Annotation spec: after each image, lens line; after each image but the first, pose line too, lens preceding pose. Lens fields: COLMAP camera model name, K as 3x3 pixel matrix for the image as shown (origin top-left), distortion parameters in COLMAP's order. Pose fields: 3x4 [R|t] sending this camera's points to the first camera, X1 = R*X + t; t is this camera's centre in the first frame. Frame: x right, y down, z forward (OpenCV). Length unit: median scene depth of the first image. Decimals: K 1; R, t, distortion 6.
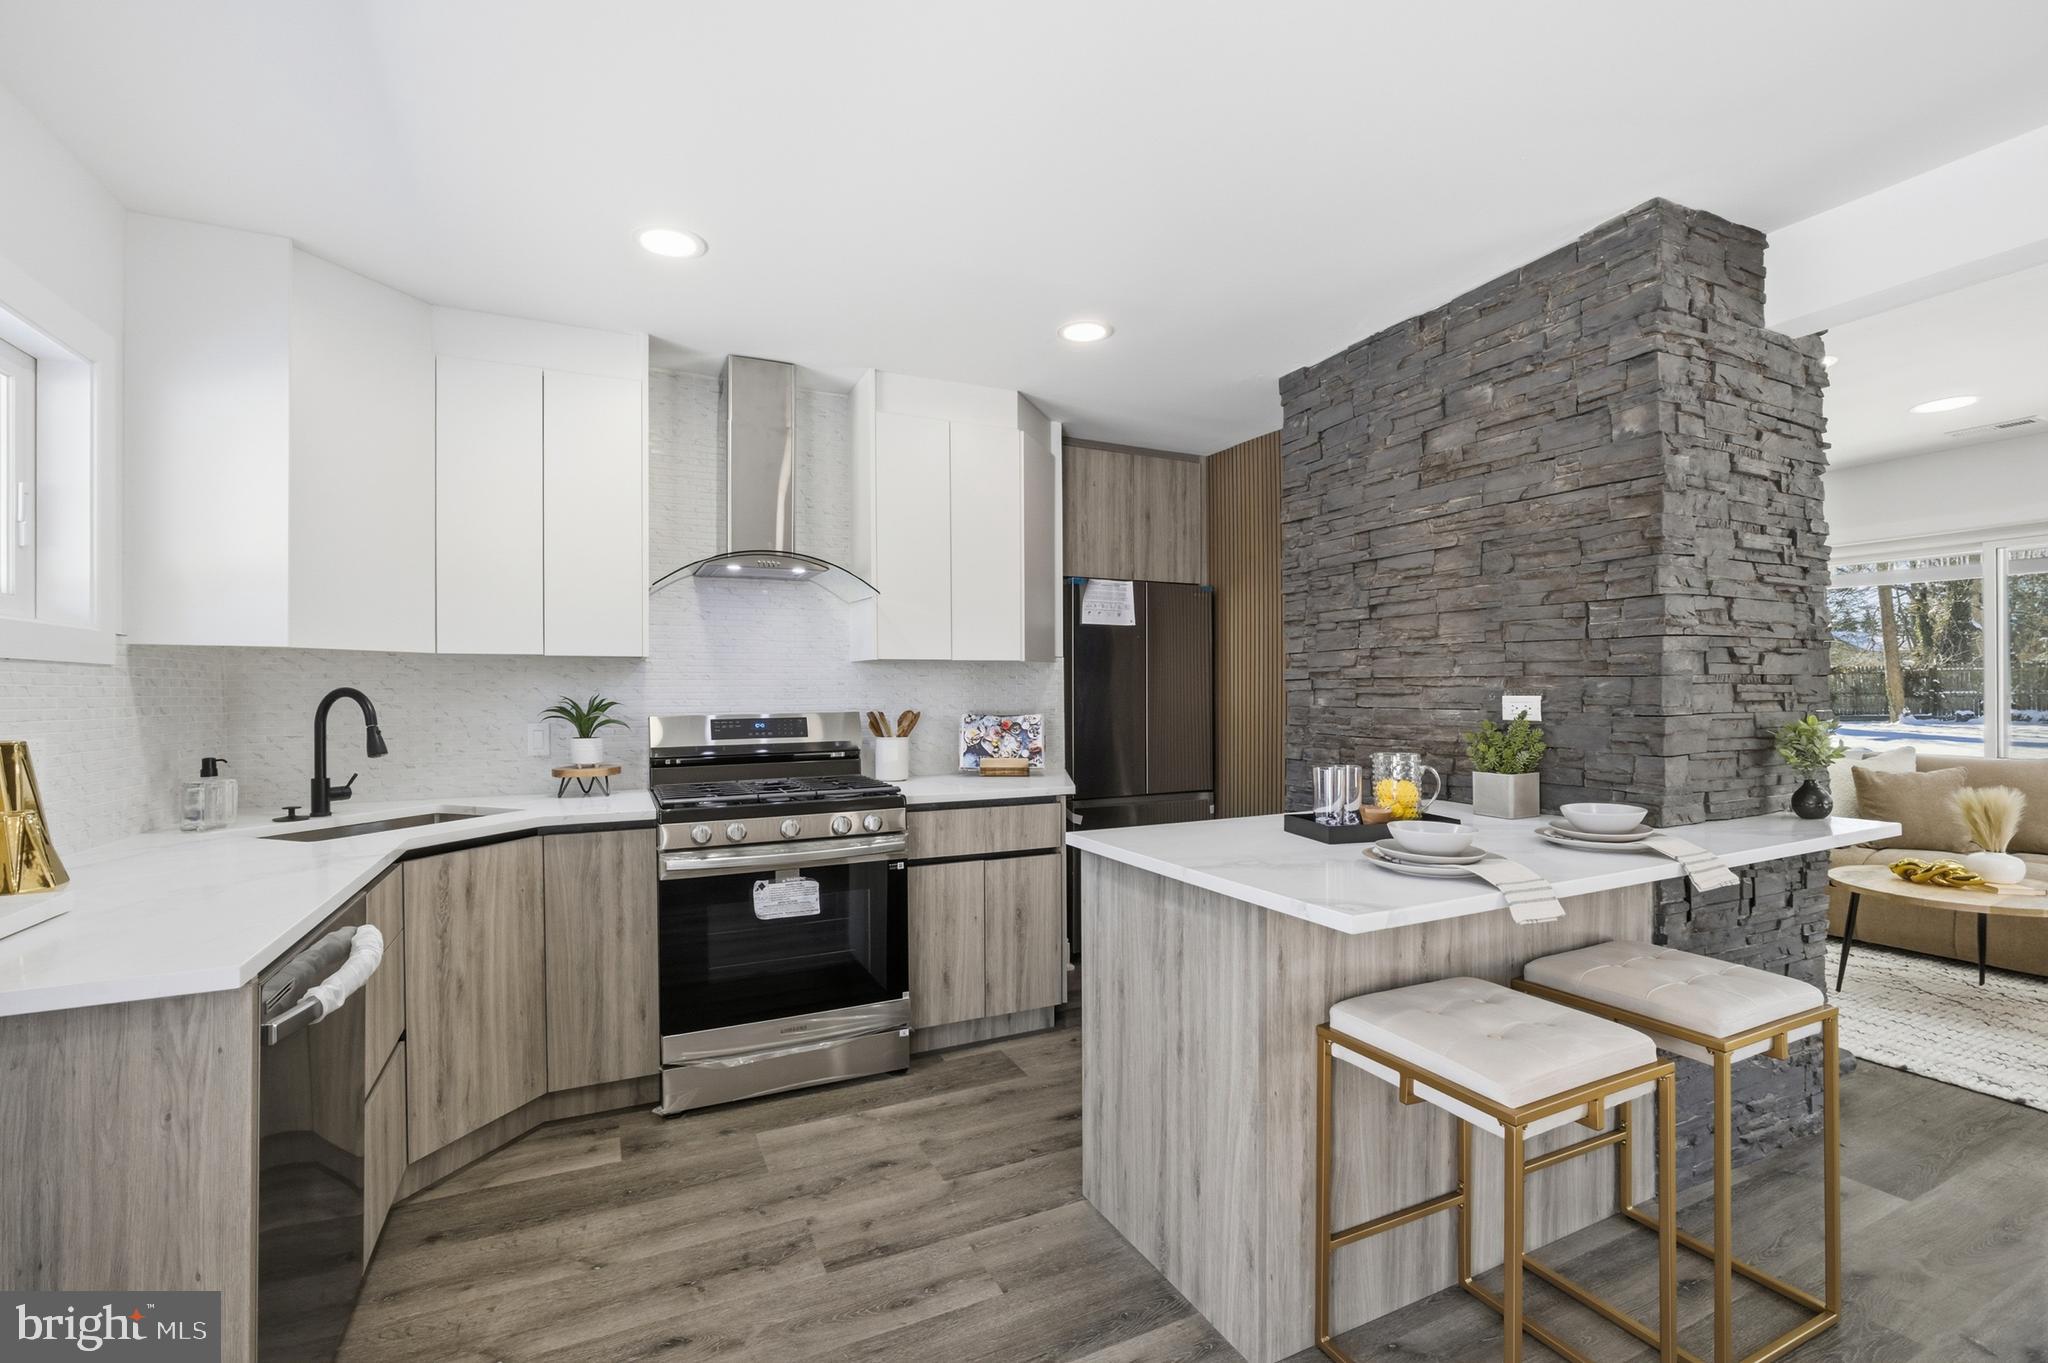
lens RADIAL K [[888.8, 0, 1021.4], [0, 888.8, 691.7], [0, 0, 1]] dist [-0.020260, 0.005405]
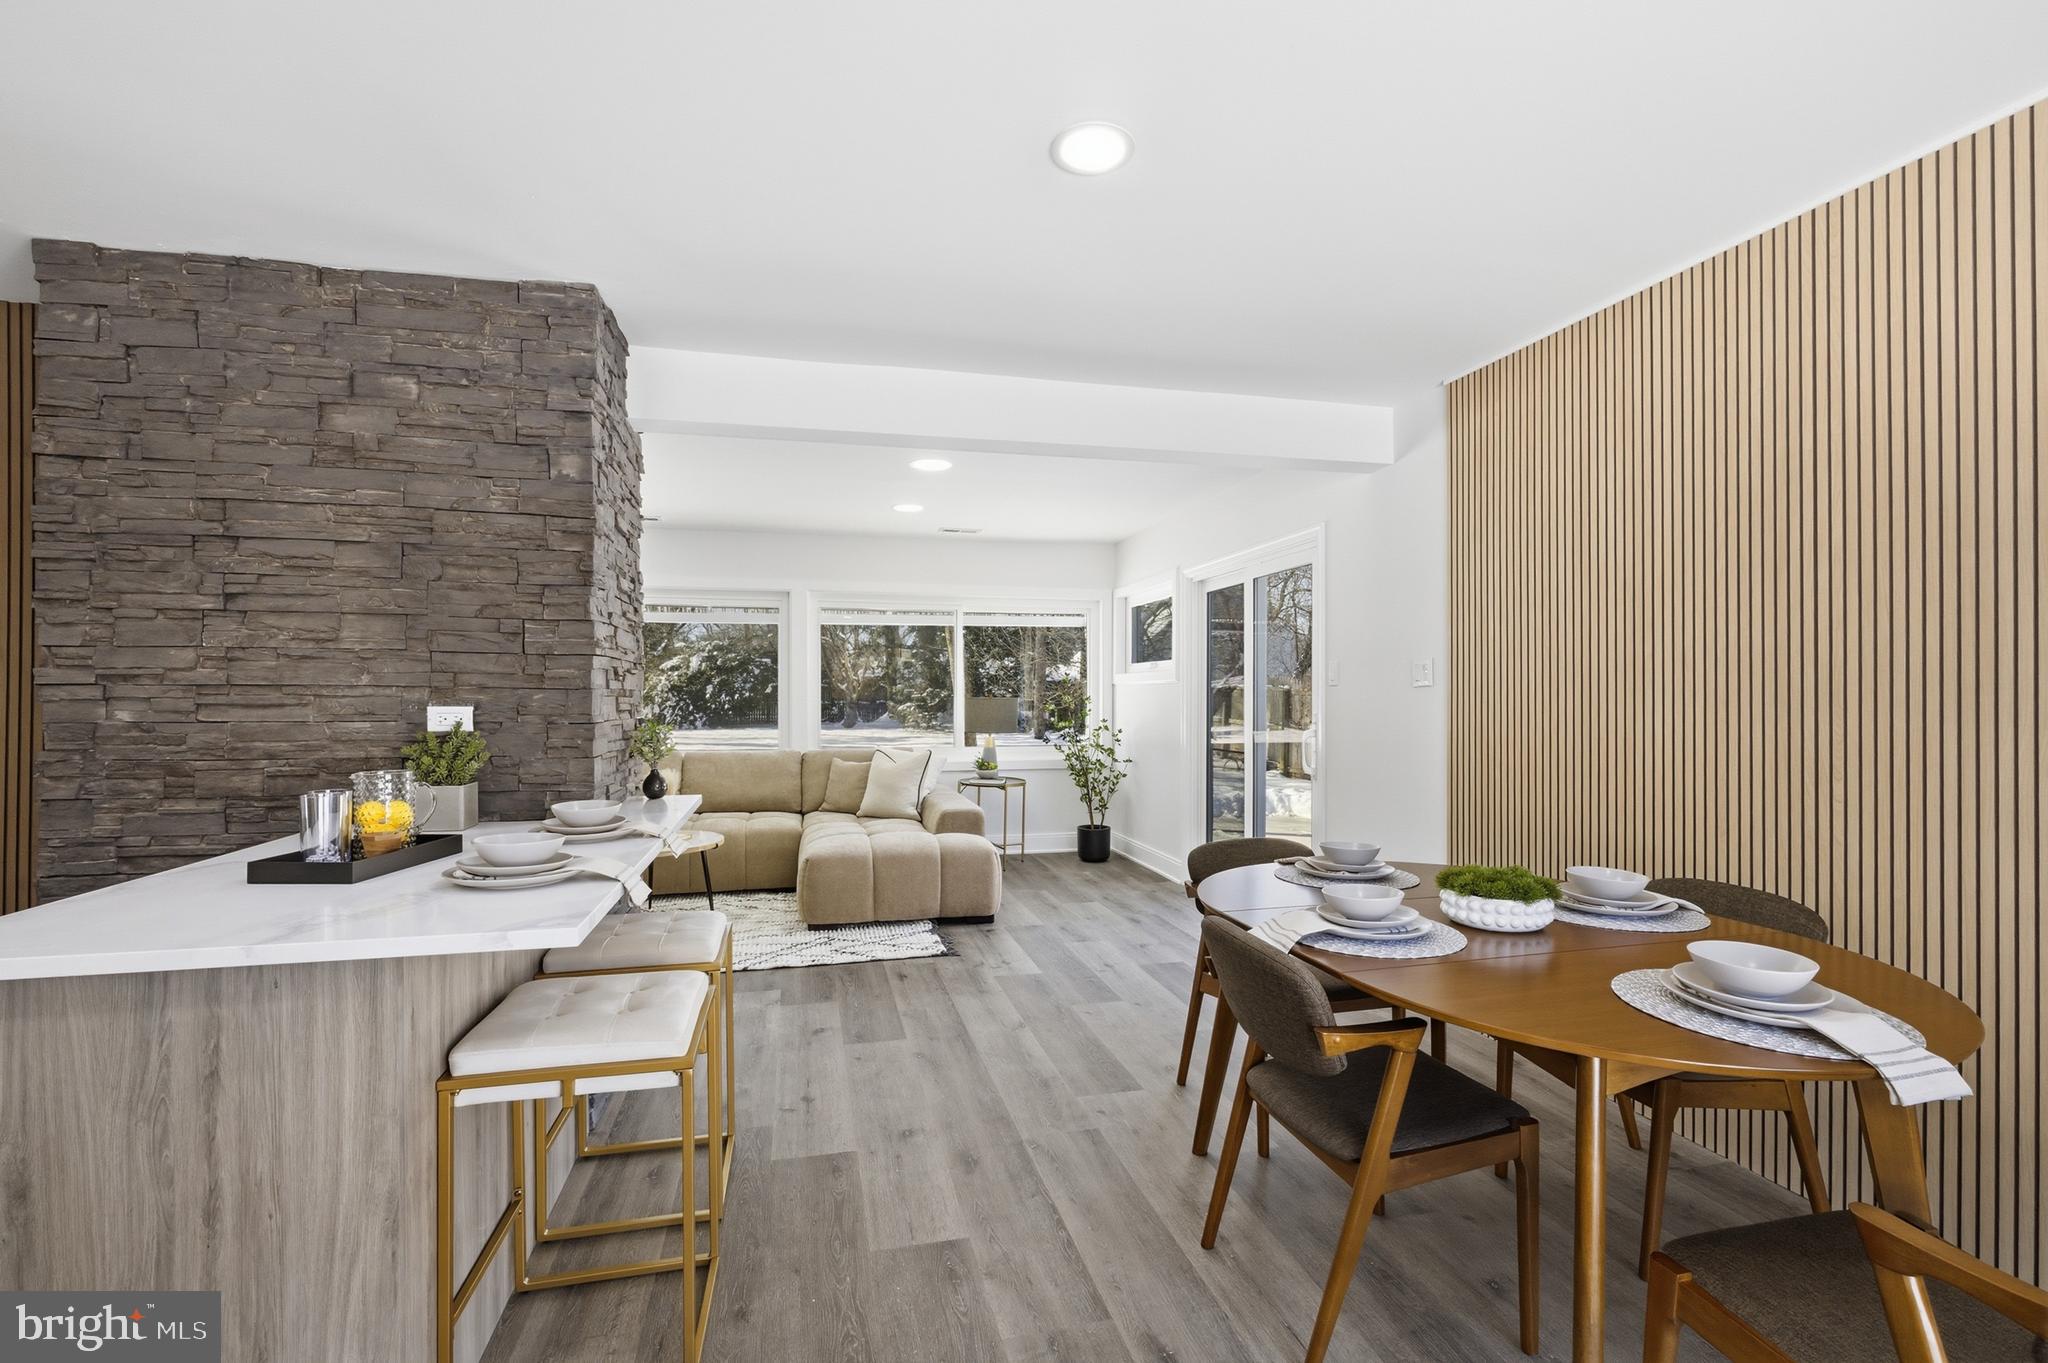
lens RADIAL K [[888.8, 0, 1019.6], [0, 888.8, 697.3], [0, 0, 1]] dist [-0.020260, 0.005405]
pose [[0.197134, 0.006518, 0.980355, -0.257429], [-0.001520, 0.999979, -0.006343, -0.000338], [-0.980375, -0.000240, 0.197139, 0.161552]]
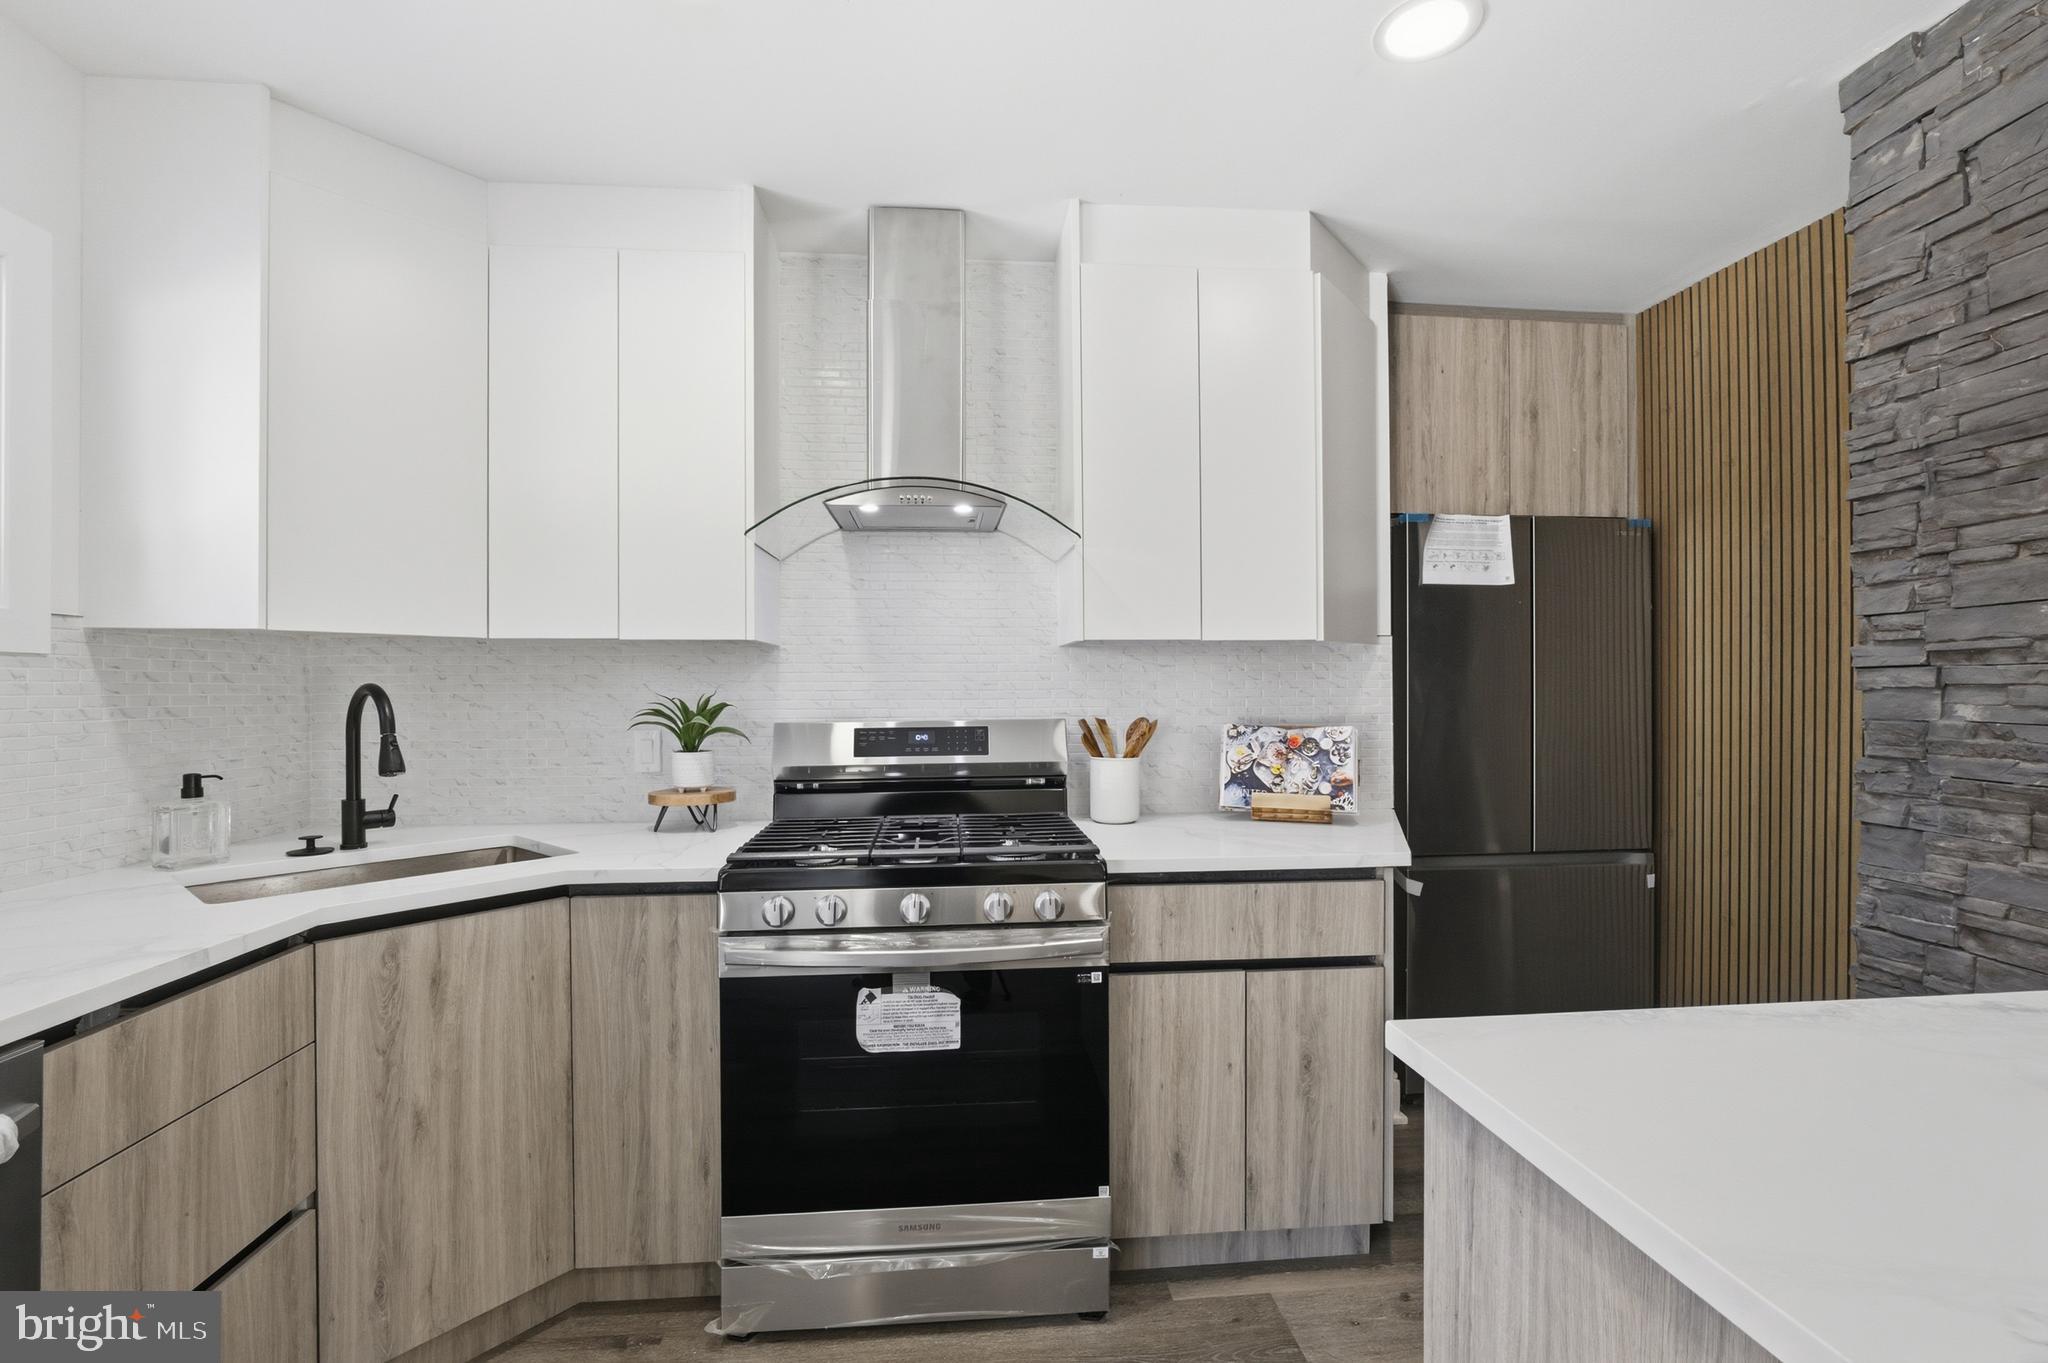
lens RADIAL K [[888.8, 0, 1019.6], [0, 888.8, 687.6], [0, 0, 1]] dist [-0.020260, 0.005405]
pose [[0.936932, 0.000664, -0.349512, 0.027830], [-0.000941, 0.999999, -0.000623, -0.001258], [0.349512, 0.000913, 0.936932, 0.441665]]
